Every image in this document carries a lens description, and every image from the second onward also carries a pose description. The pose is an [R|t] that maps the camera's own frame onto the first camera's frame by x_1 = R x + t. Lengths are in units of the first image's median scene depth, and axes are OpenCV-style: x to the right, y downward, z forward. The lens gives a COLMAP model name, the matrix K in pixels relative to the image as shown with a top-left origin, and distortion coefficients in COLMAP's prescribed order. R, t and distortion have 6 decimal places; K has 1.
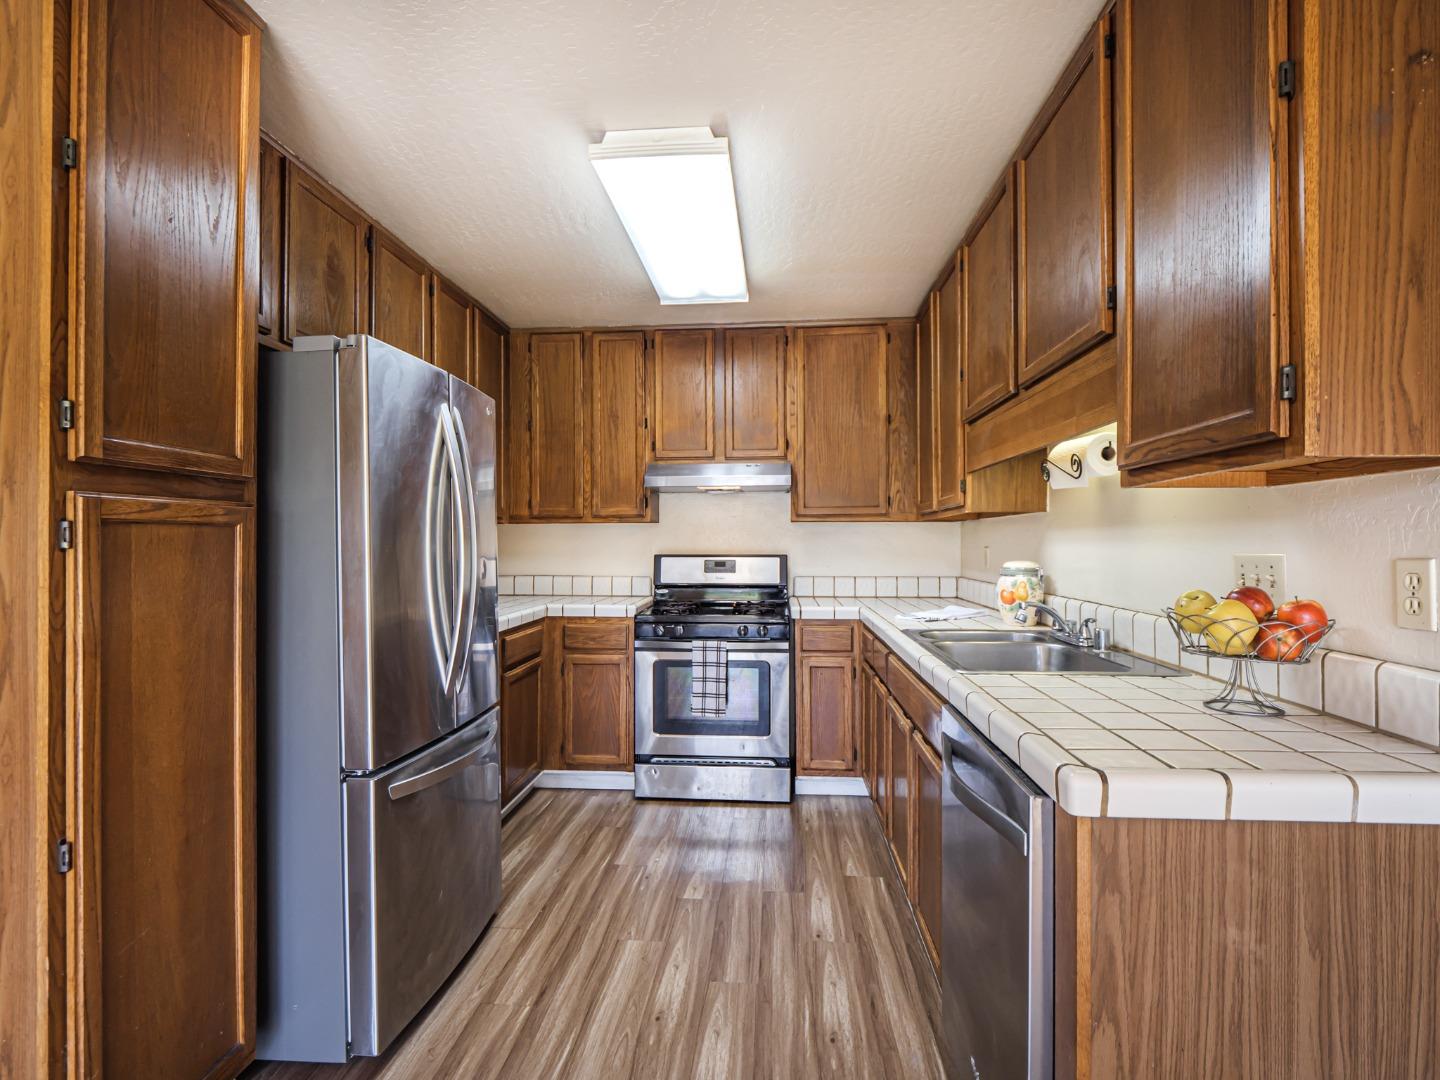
lens RADIAL K [[711.2, 0, 724.5], [0, 711.2, 543.0], [0, 0, 1]] dist [-0.003250, -0.003609]
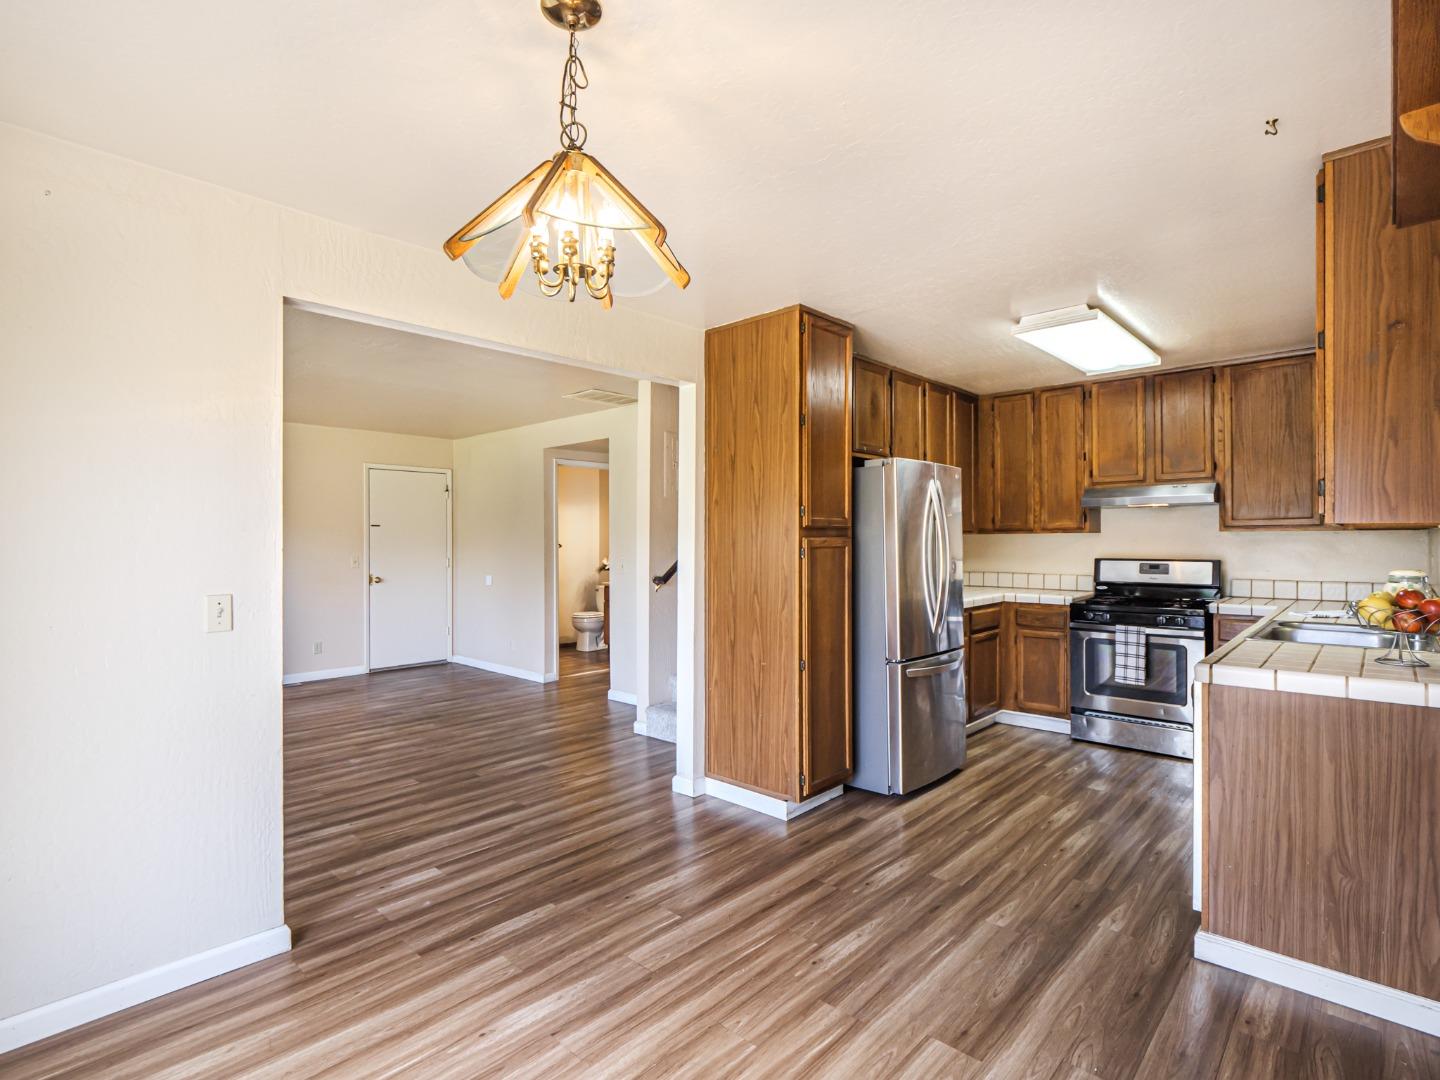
lens RADIAL K [[711.2, 0, 718.6], [0, 711.2, 540.5], [0, 0, 1]] dist [-0.003250, -0.003609]
pose [[0.782237, -0.002534, -0.622976, 0.221380], [0.003820, 0.999992, 0.000728, -0.024708], [0.622970, -0.002949, 0.782241, -0.542856]]
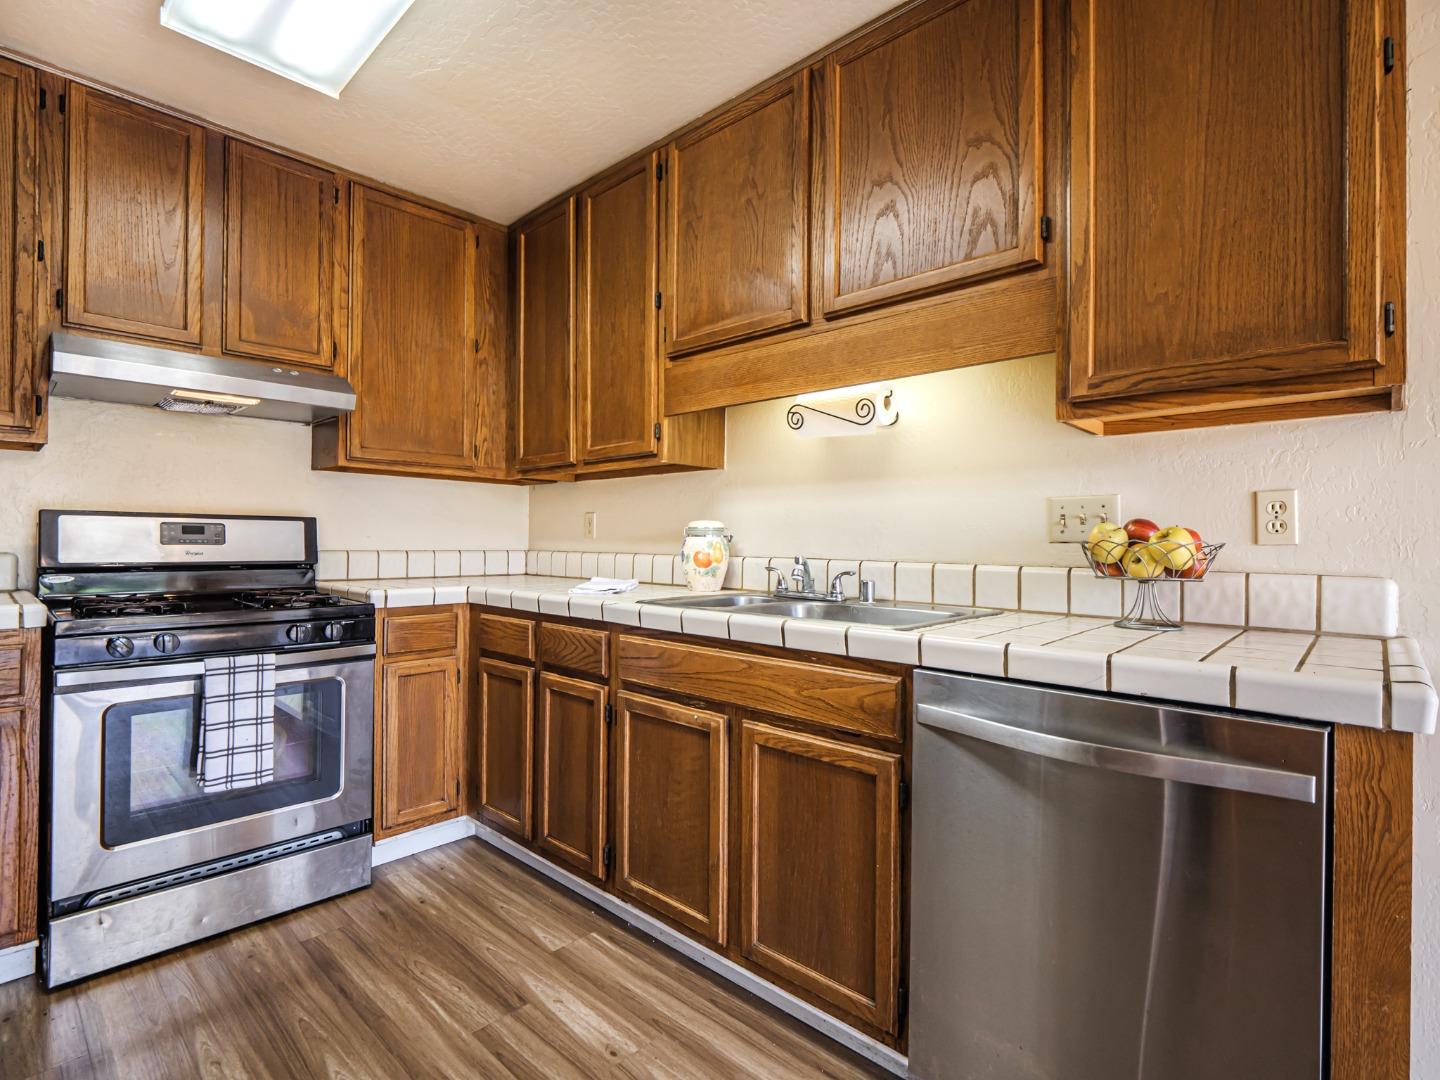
lens RADIAL K [[711.2, 0, 720.5], [0, 711.2, 540.8], [0, 0, 1]] dist [-0.003250, -0.003609]
pose [[0.622305, 0.007380, 0.782740, -0.257195], [-0.008085, 0.999963, -0.003000, 0.048622], [-0.782733, -0.004462, 0.622341, 0.378866]]
